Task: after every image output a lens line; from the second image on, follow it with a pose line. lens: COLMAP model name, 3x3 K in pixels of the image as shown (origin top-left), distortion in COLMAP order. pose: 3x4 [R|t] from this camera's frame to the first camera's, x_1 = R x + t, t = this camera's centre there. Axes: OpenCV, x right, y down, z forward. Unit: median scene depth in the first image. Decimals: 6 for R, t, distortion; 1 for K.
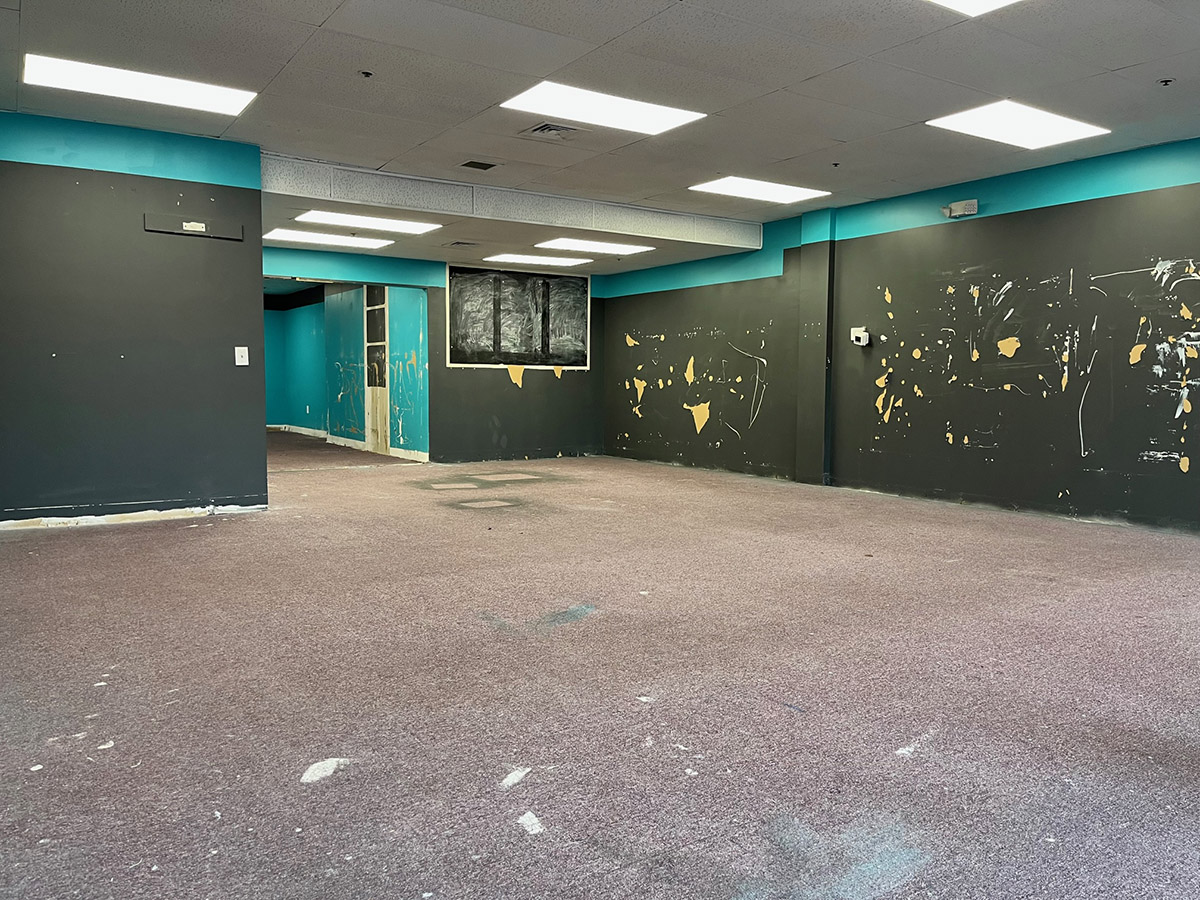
lens RADIAL K [[903.6, 0, 599.7], [0, 903.6, 454.0], [0, 0, 1]] dist [0.050163, -0.041375]
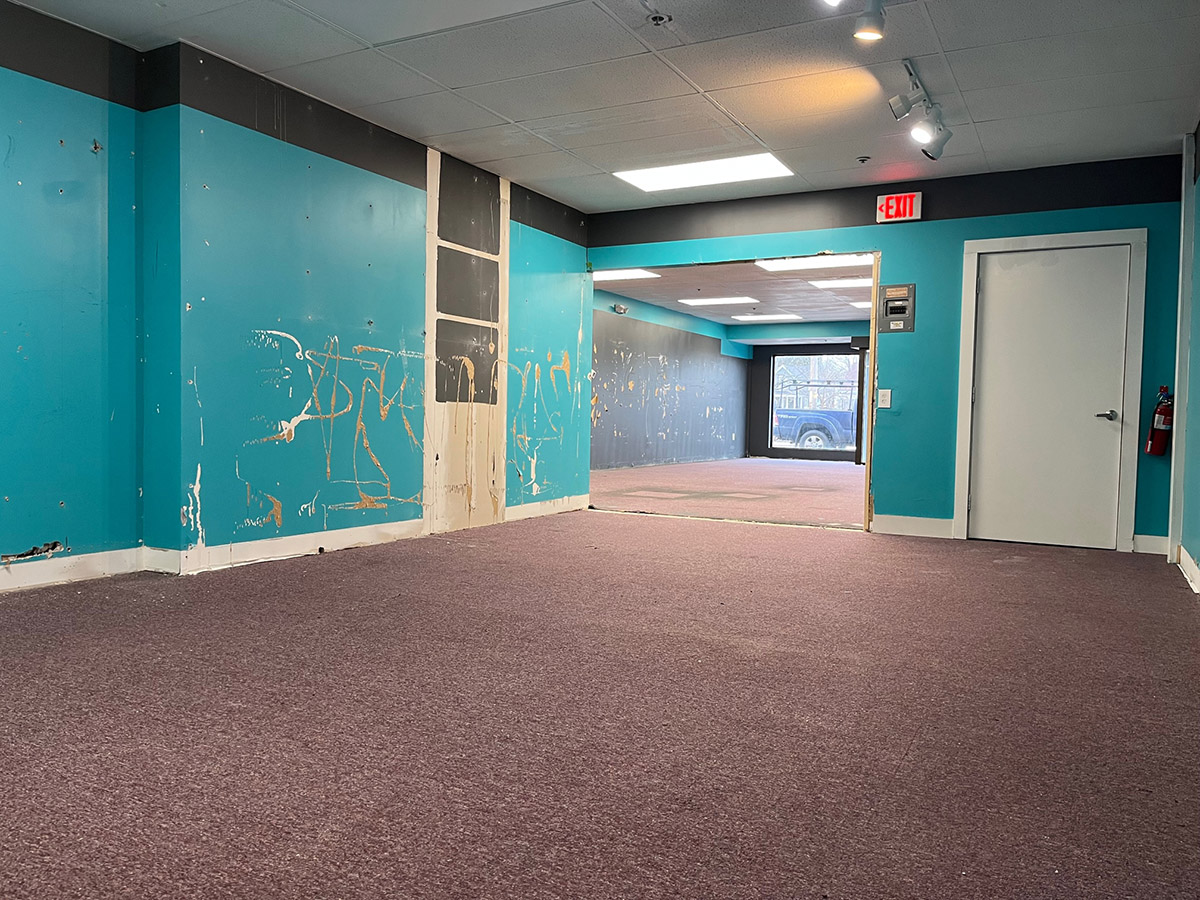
lens RADIAL K [[903.6, 0, 599.7], [0, 903.6, 452.3], [0, 0, 1]] dist [0.050163, -0.041375]
pose [[-0.478740, -0.054226, 0.876281, -0.806314], [0.048145, 0.994968, 0.087873, -0.095547], [-0.876636, 0.084257, -0.473720, 1.285832]]
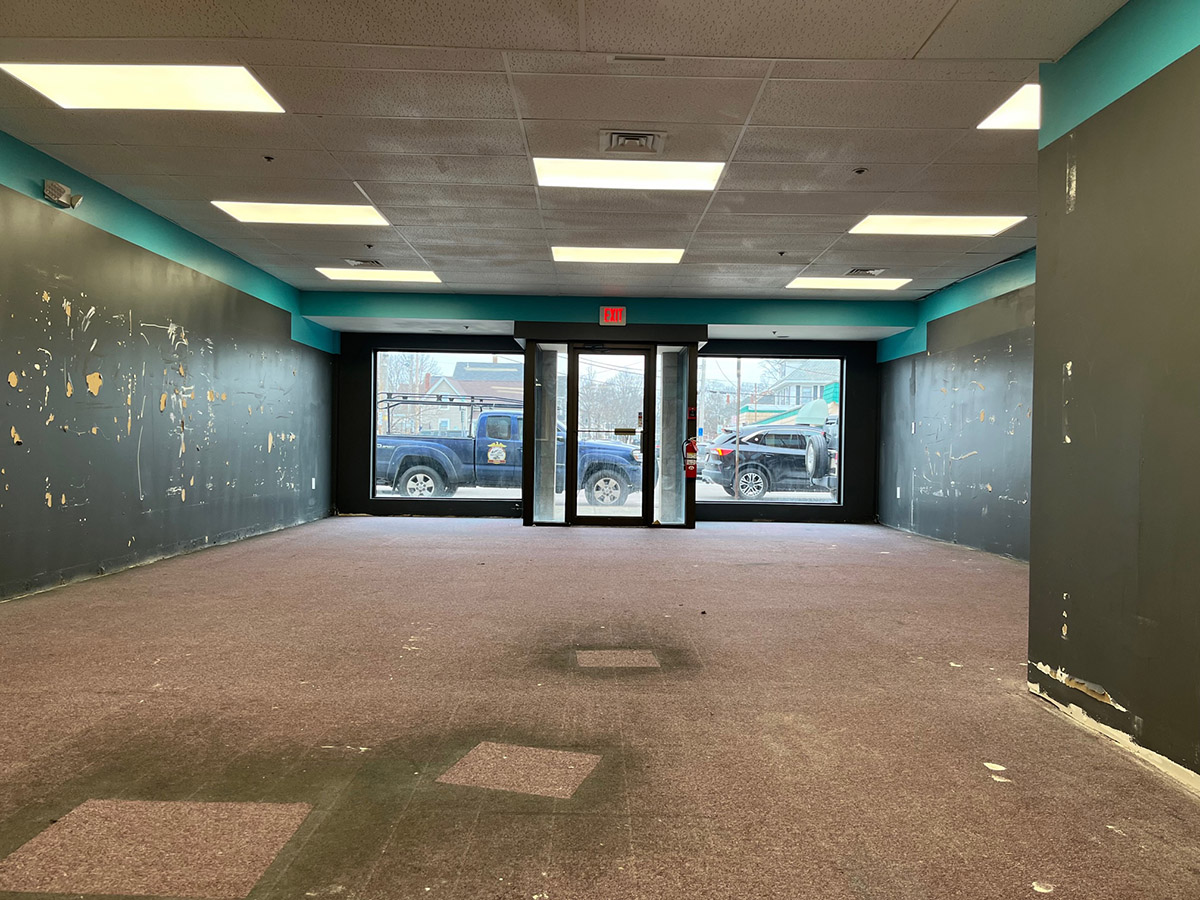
lens RADIAL K [[903.6, 0, 610.4], [0, 903.6, 457.5], [0, 0, 1]] dist [0.050163, -0.041375]
pose [[-0.848908, -0.029114, 0.527738, -0.262567], [0.019255, 0.996115, 0.085926, -0.072100], [-0.528189, 0.083105, -0.845050, 0.941590]]
